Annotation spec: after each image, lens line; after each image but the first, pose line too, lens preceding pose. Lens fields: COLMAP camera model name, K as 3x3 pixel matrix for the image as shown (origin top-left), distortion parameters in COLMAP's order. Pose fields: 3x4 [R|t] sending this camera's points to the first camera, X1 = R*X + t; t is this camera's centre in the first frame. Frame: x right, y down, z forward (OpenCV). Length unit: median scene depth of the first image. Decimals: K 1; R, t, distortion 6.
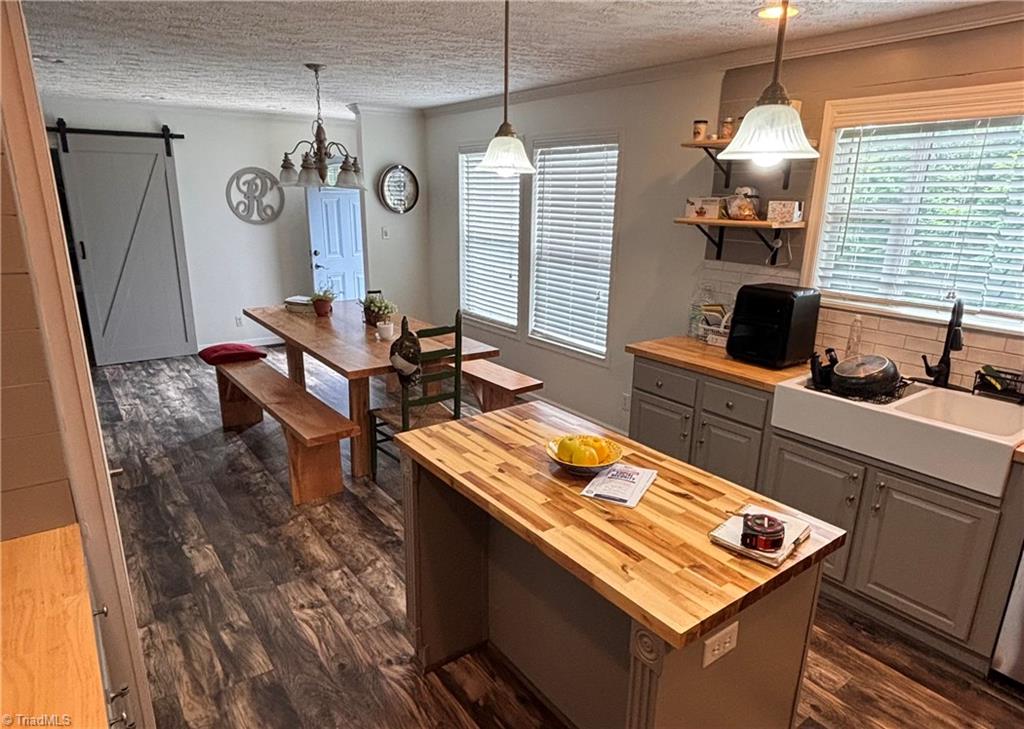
lens RADIAL K [[622.9, 0, 512.0], [0, 622.9, 364.5], [0, 0, 1]] dist [-0.002184, -0.001854]
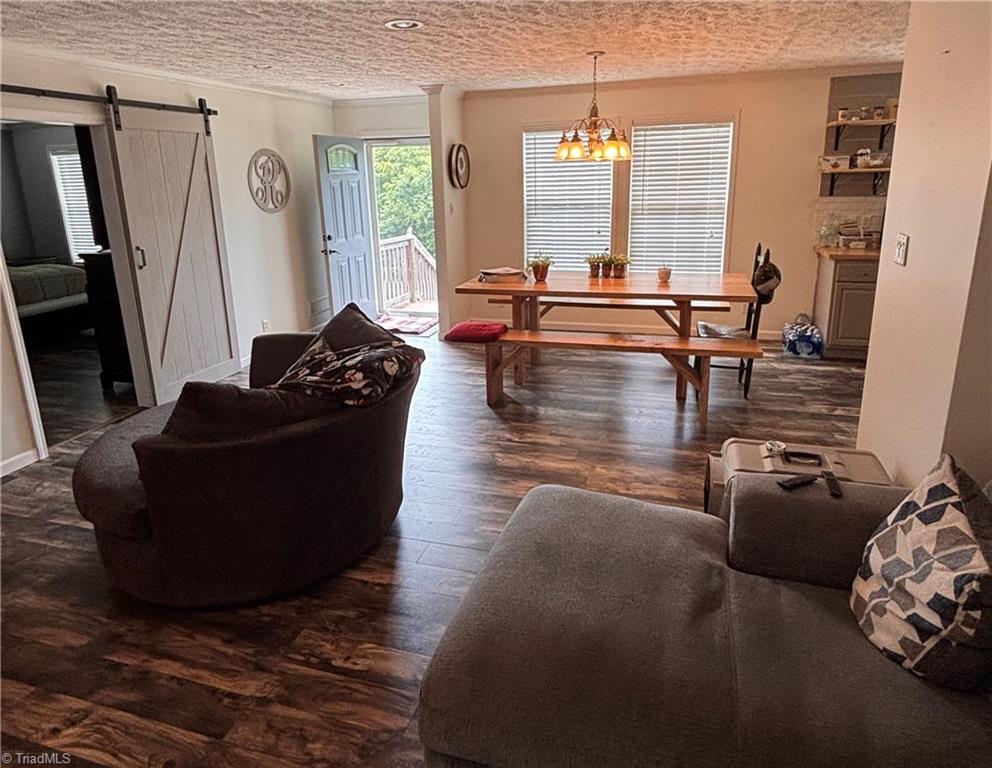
lens RADIAL K [[603.1, 0, 495.5], [0, 603.1, 310.4], [0, 0, 1]] dist [0.024184, -0.000490]
pose [[0.807726, -0.171603, 0.564032, -0.773338], [0.195906, 0.980462, 0.017751, -0.049069], [-0.556058, 0.096159, 0.825562, 0.149474]]
